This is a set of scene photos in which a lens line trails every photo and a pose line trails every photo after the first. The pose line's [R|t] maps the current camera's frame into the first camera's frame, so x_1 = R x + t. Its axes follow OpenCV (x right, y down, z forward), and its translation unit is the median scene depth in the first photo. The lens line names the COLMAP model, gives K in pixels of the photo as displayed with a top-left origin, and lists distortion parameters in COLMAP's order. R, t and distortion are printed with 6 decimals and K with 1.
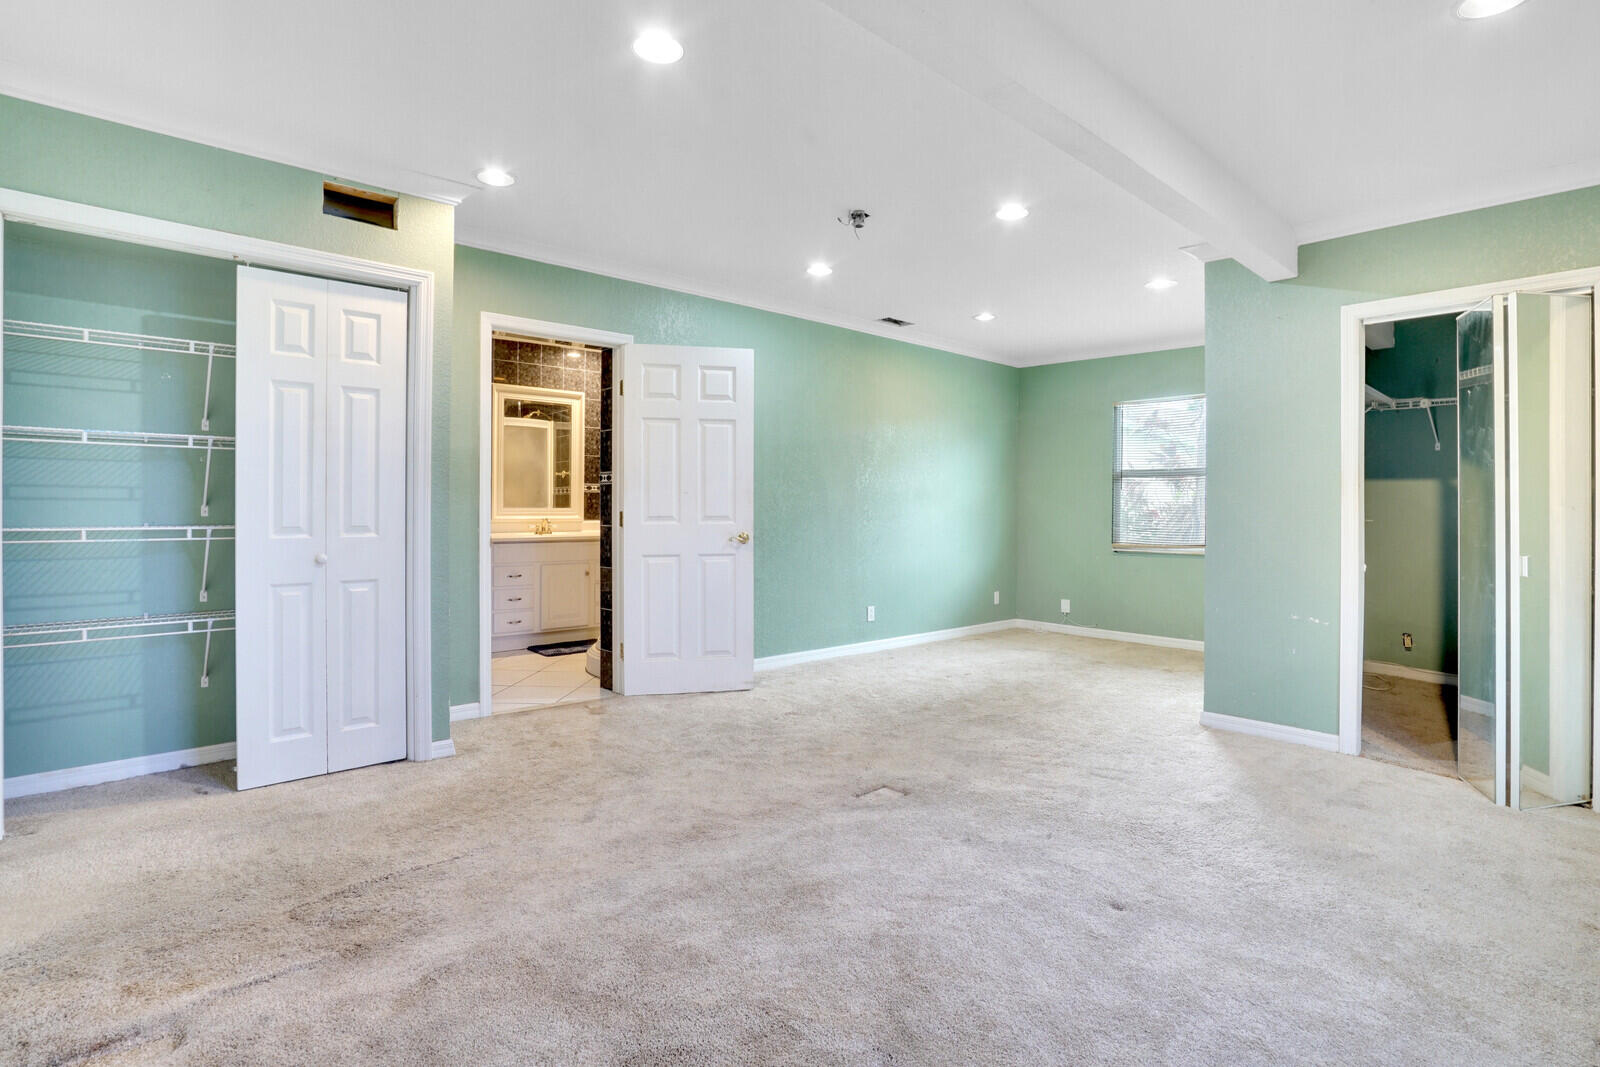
lens RADIAL K [[782.9, 0, 800.3], [0, 782.9, 519.4], [0, 0, 1]] dist [-0.015176, 0.000107]
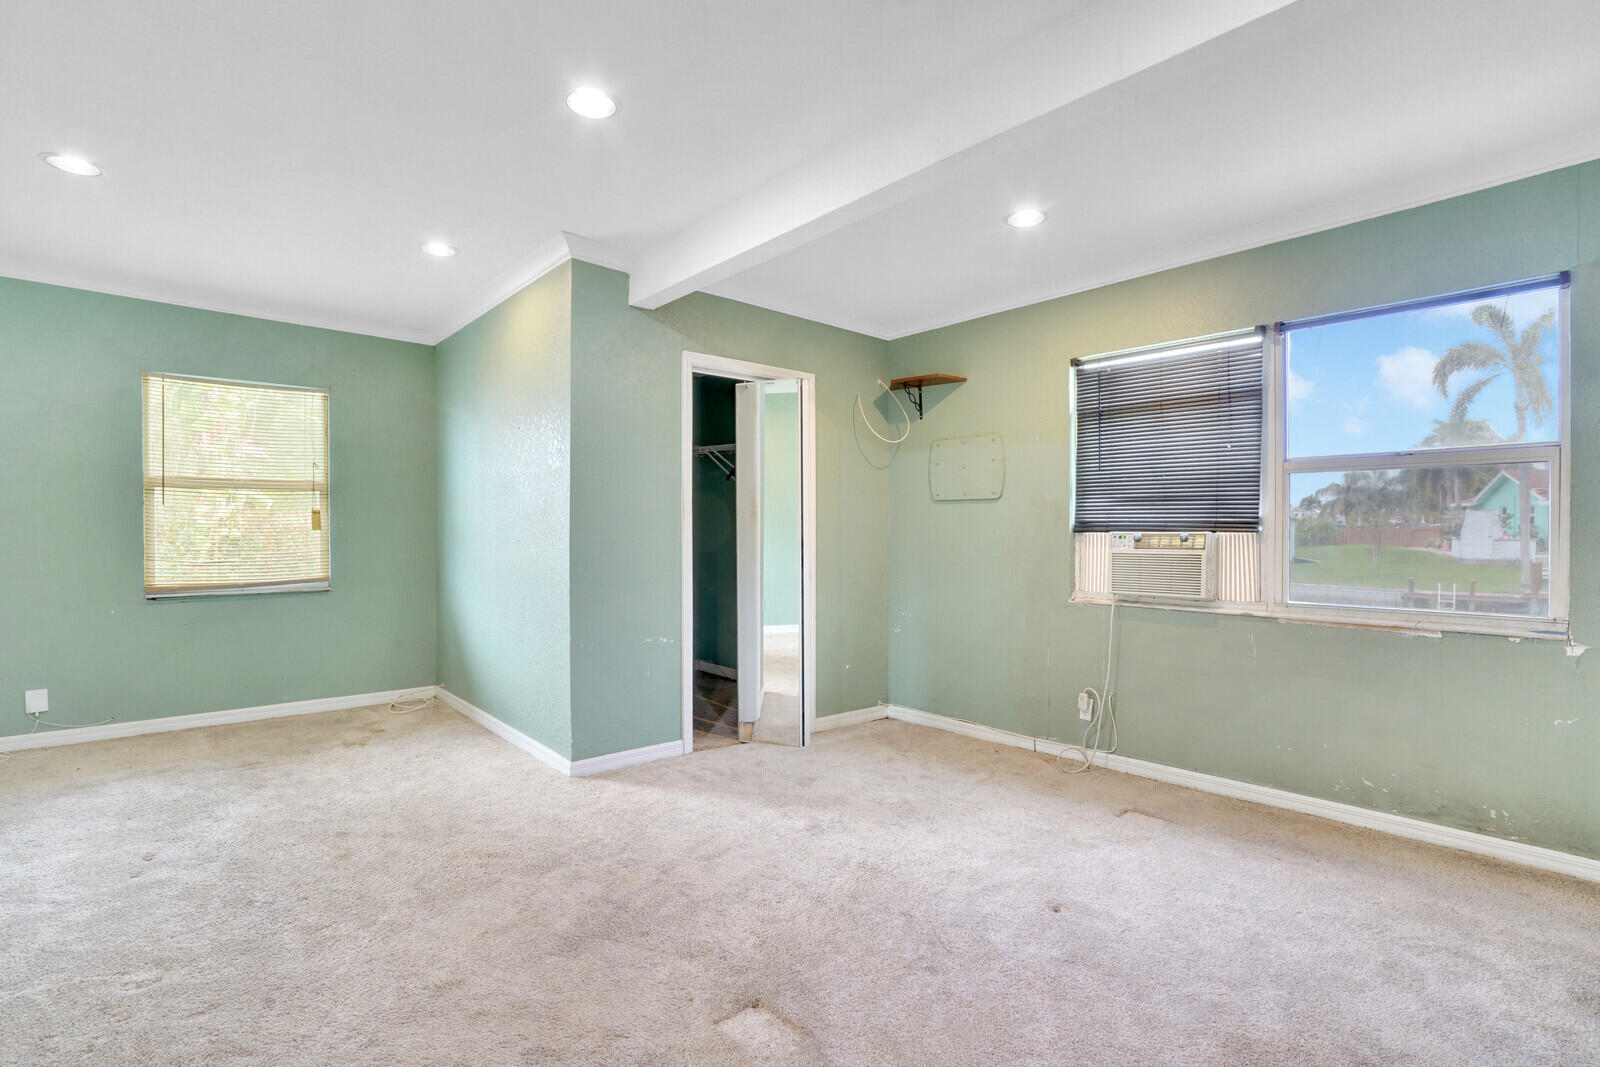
lens RADIAL K [[782.9, 0, 800.5], [0, 782.9, 532.2], [0, 0, 1]] dist [-0.015176, 0.000107]
pose [[0.011768, -0.009750, 0.999883, -0.423689], [0.009879, 0.999905, 0.009633, -0.025280], [-0.999882, 0.009764, 0.011863, 0.842857]]
